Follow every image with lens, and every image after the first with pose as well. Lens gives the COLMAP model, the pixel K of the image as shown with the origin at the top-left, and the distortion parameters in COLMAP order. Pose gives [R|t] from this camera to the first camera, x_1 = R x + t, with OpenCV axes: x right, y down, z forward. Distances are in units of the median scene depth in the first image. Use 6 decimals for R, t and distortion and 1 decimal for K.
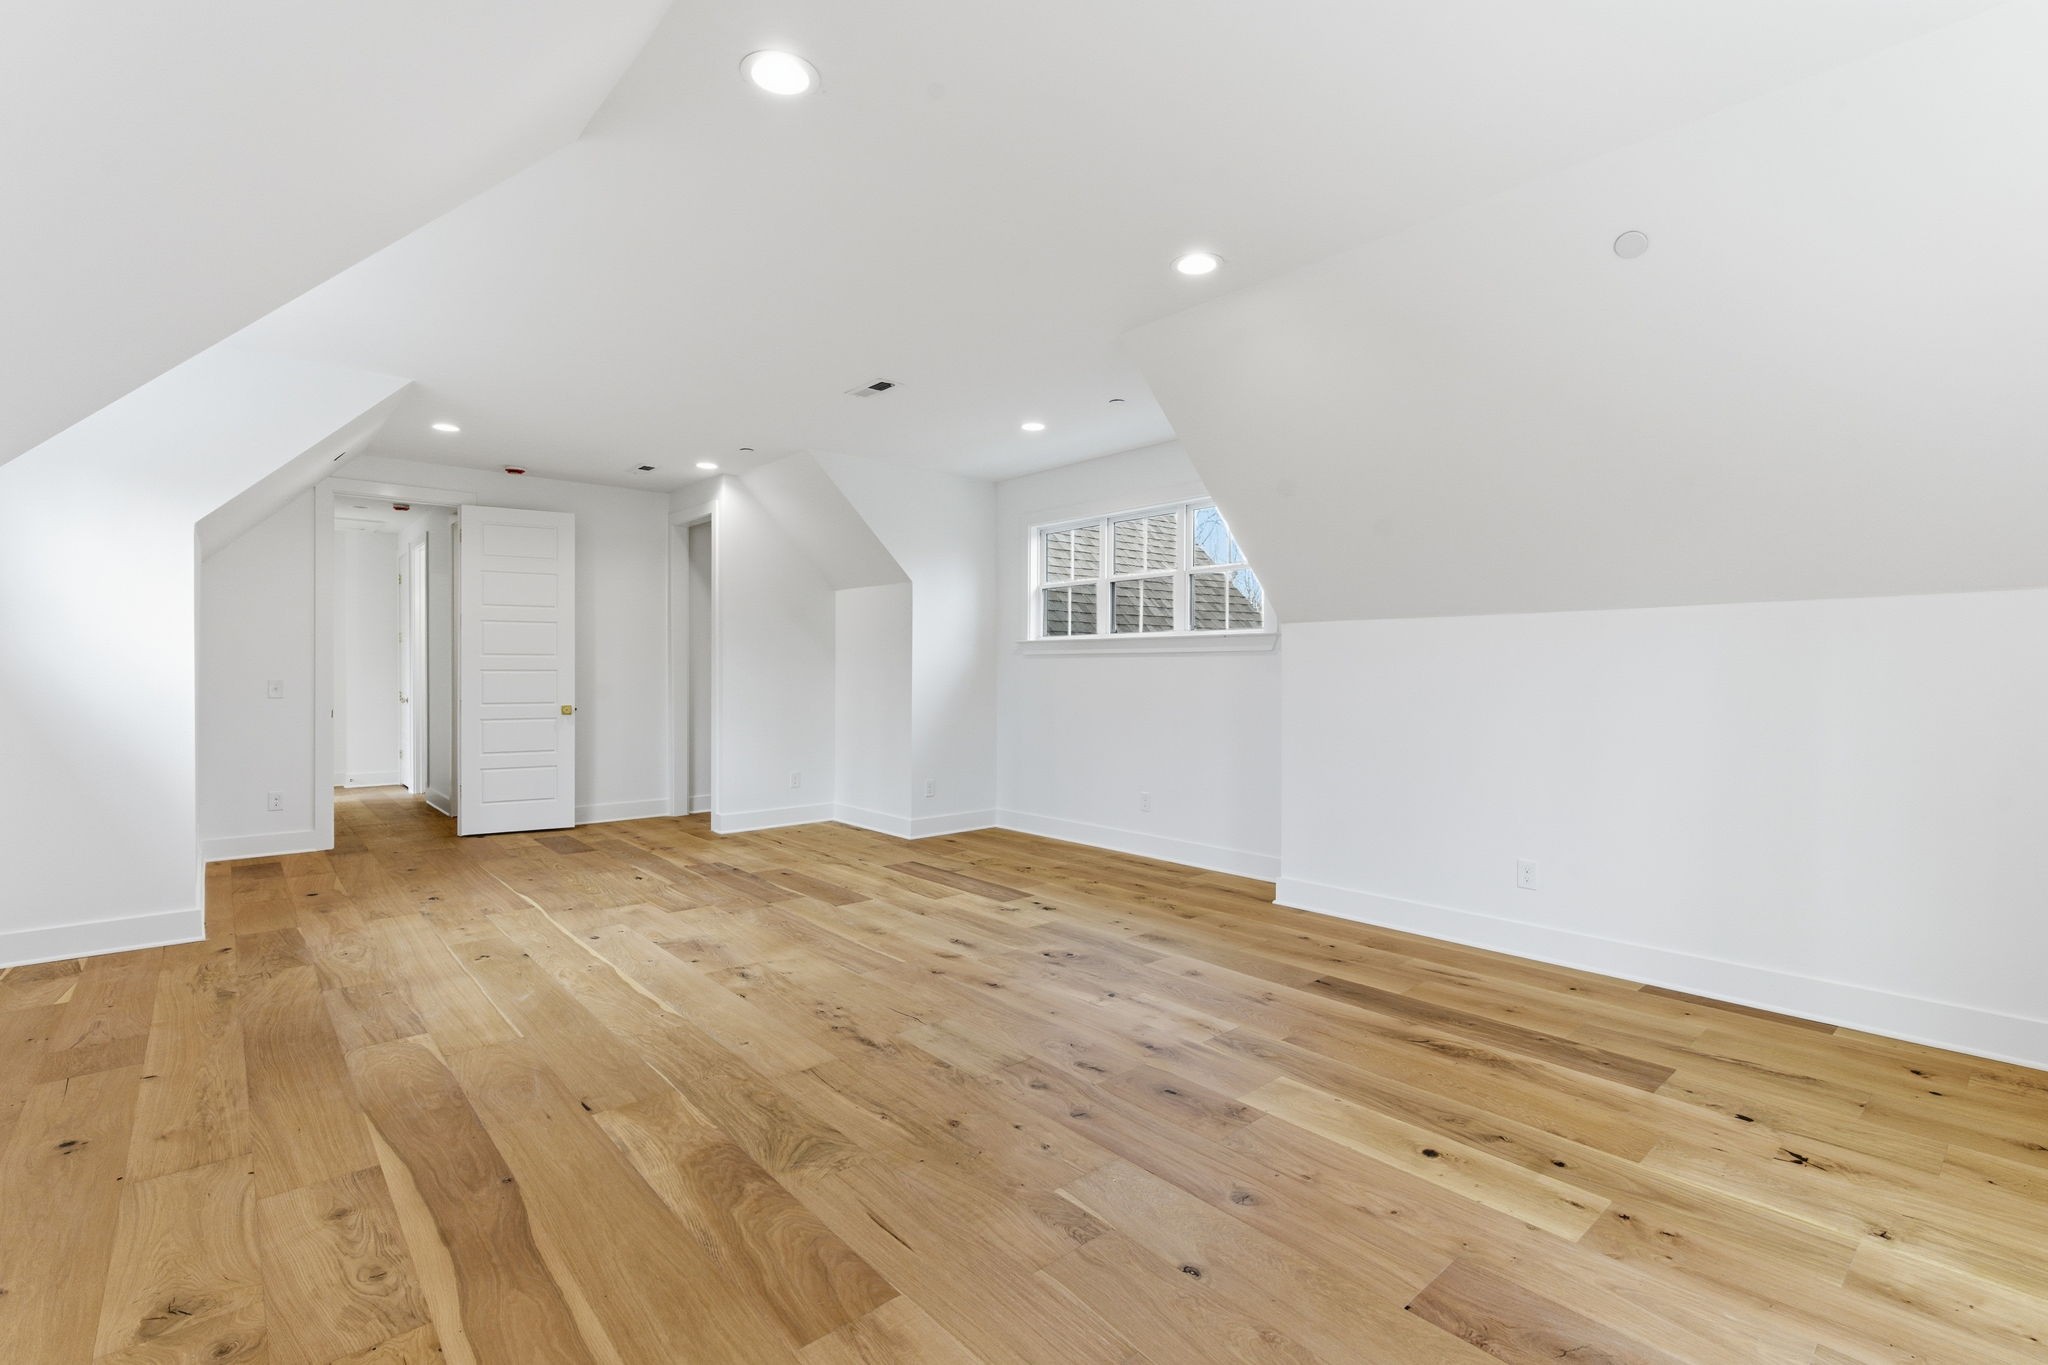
lens RADIAL K [[923.8, 0, 1028.5], [0, 923.8, 669.8], [0, 0, 1]] dist [-0.001819, 0.000324]
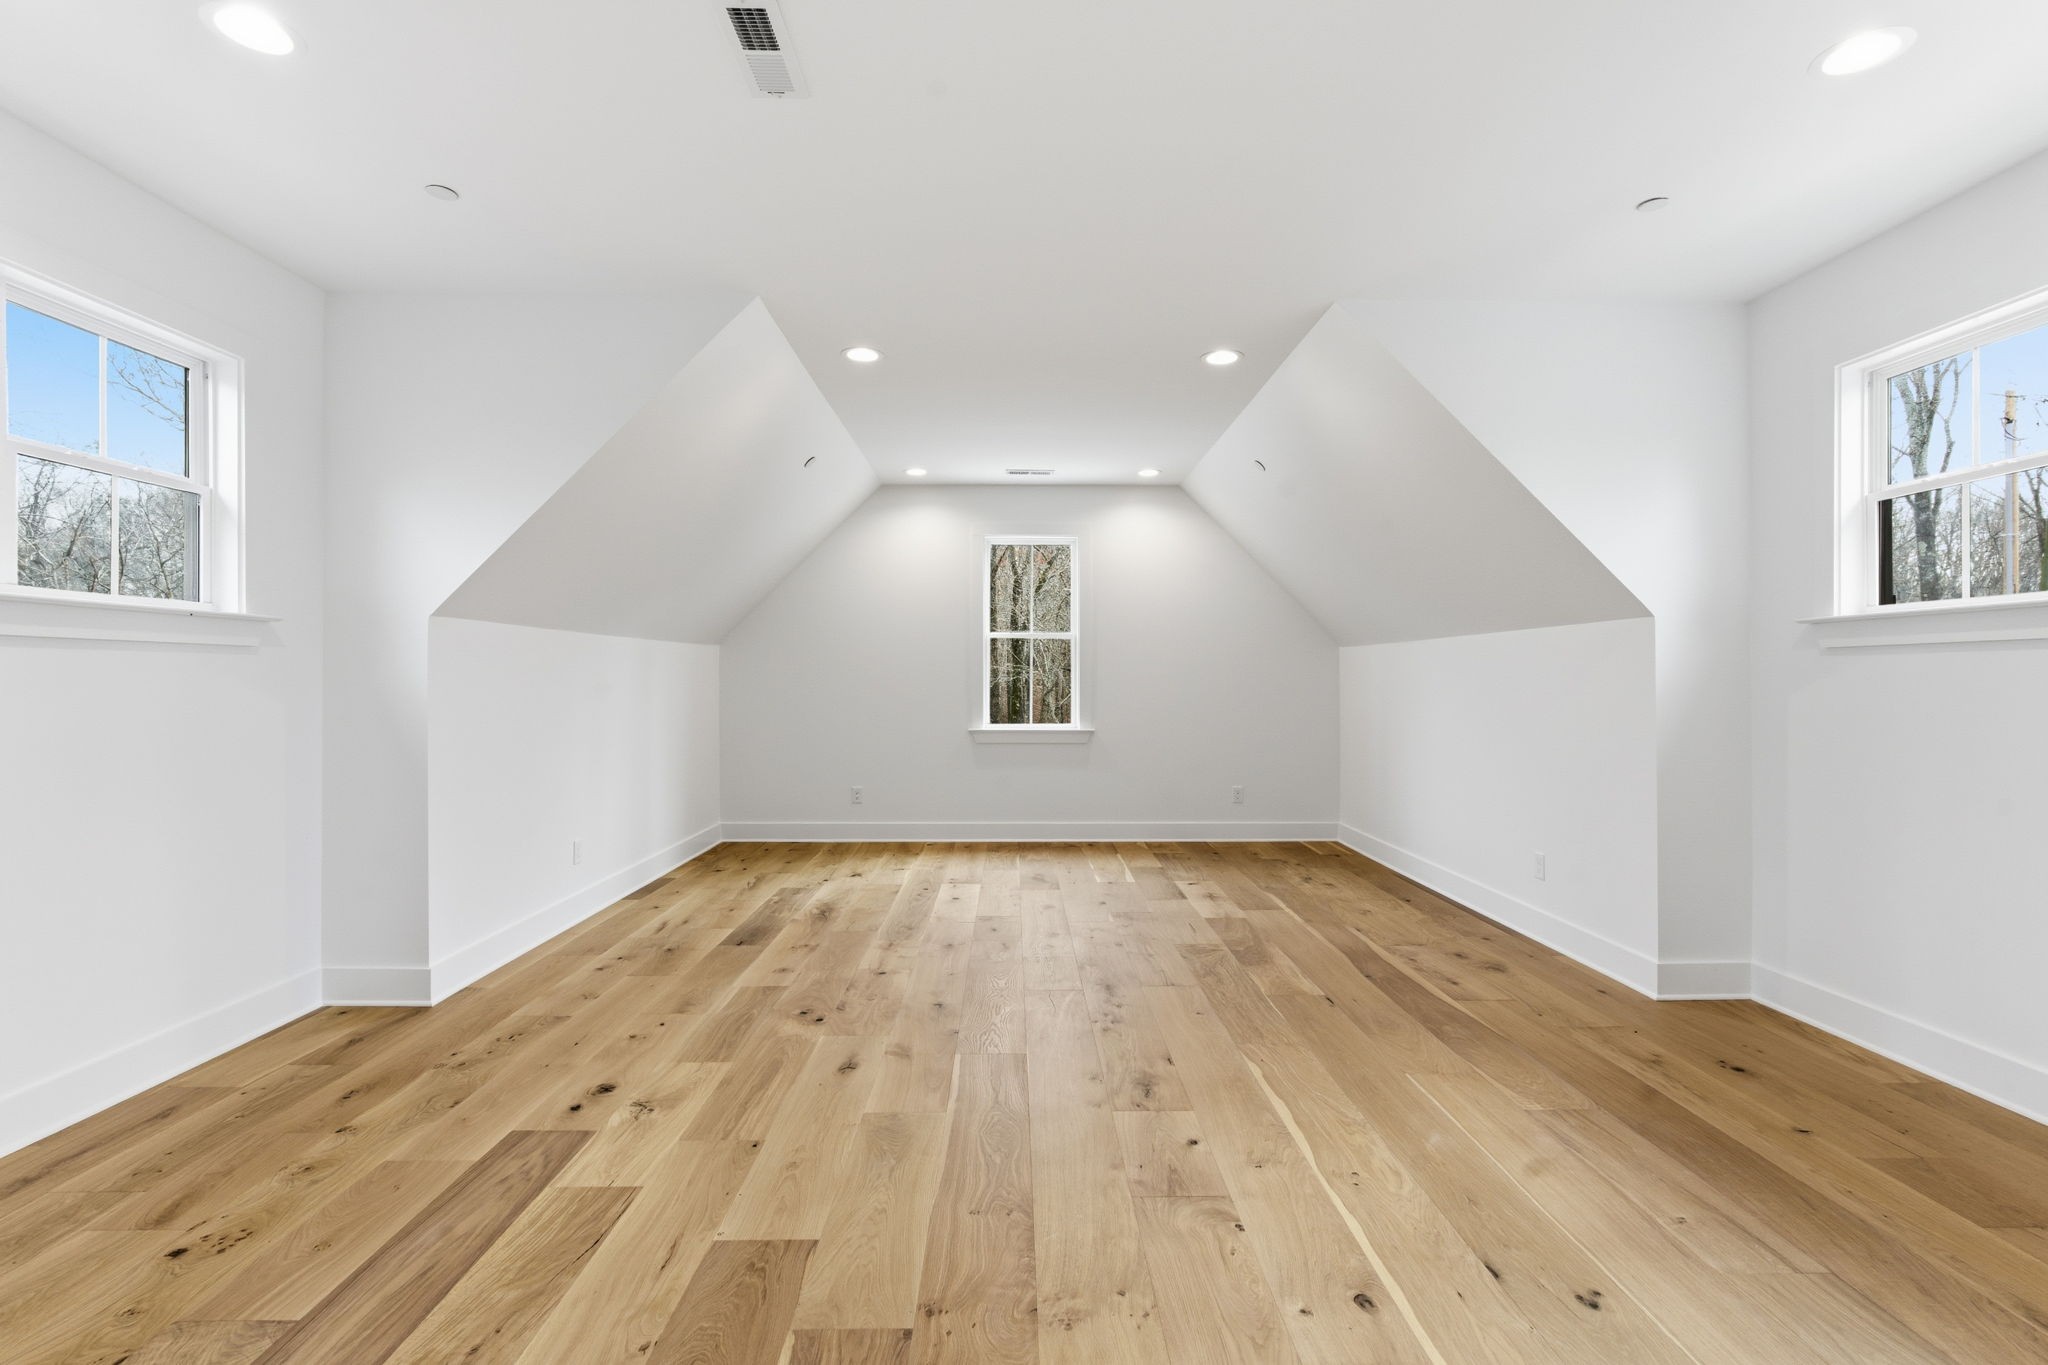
lens RADIAL K [[923.8, 0, 1028.5], [0, 923.8, 669.8], [0, 0, 1]] dist [-0.001819, 0.000324]
pose [[-0.760054, 0.006144, 0.649831, -0.809786], [-0.000219, 0.999953, -0.009710, -0.000941], [-0.649860, -0.007522, -0.760017, 1.831437]]
